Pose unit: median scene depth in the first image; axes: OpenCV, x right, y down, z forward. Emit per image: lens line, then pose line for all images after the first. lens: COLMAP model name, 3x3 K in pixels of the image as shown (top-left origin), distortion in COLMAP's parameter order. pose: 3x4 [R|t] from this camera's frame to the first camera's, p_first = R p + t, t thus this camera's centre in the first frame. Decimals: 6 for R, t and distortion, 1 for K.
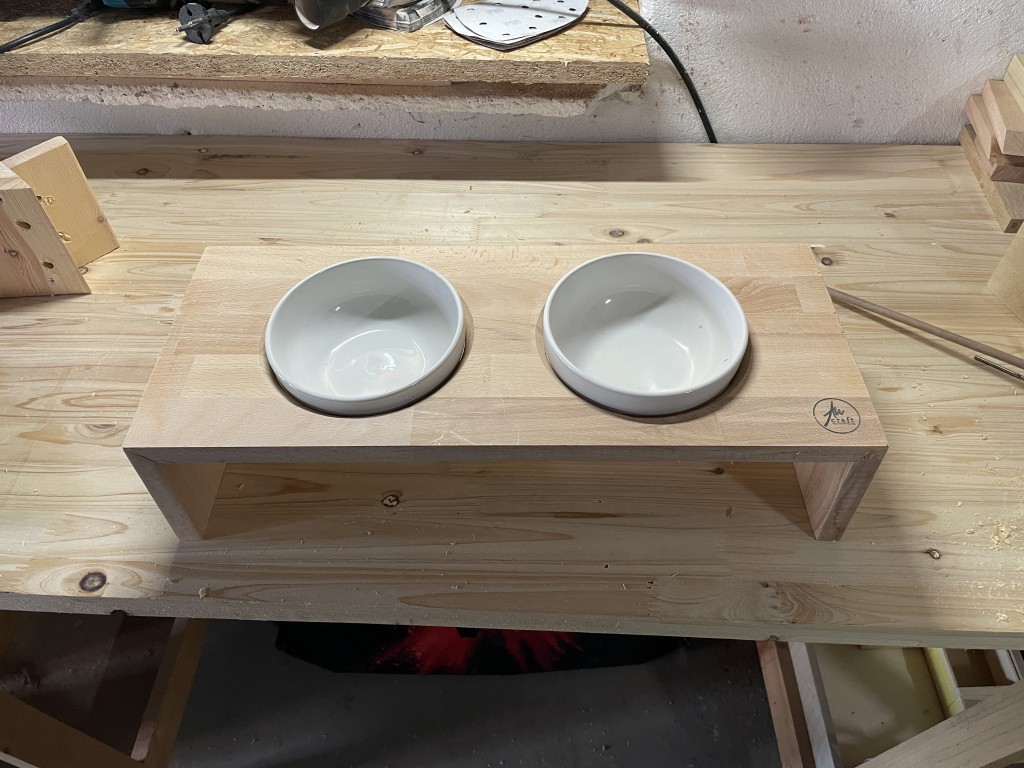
lens RADIAL K [[809.5, 0, 512.0], [0, 809.5, 384.0], [0, 0, 1]] dist [0.075389, -0.120205]
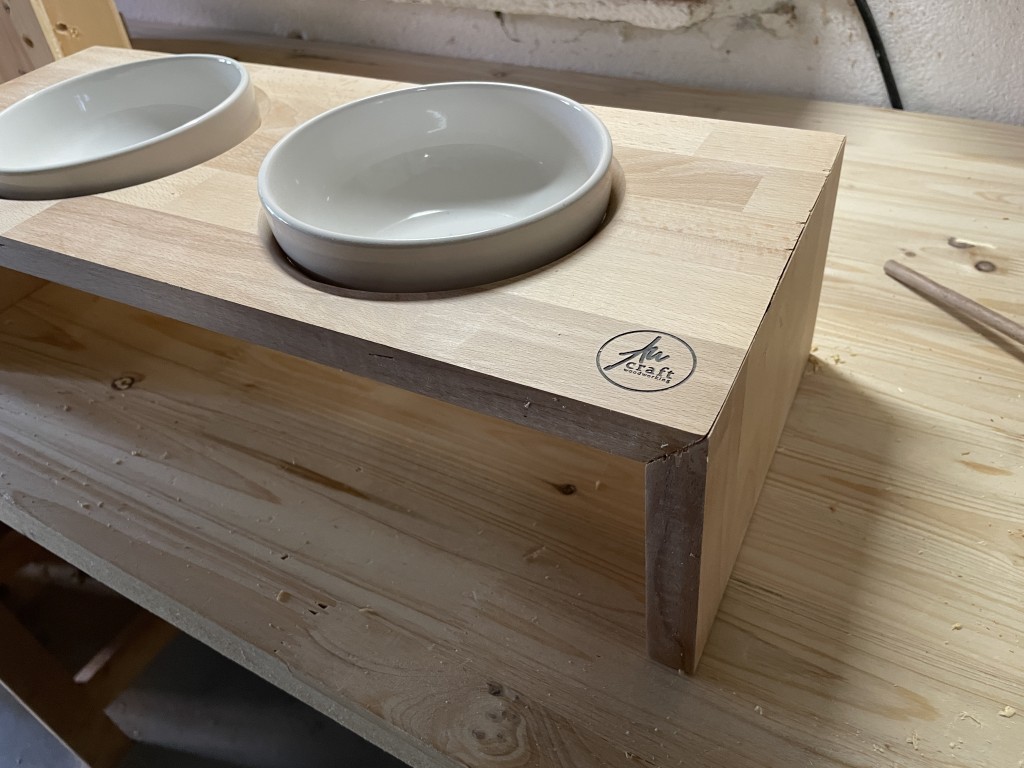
lens RADIAL K [[809.5, 0, 512.0], [0, 809.5, 384.0], [0, 0, 1]] dist [0.075389, -0.120205]
pose [[0.881019, 0.254635, -0.398707, 0.440816], [-0.305821, 0.949561, -0.069331, 0.091134], [0.360943, 0.183015, 0.914454, 0.471744]]
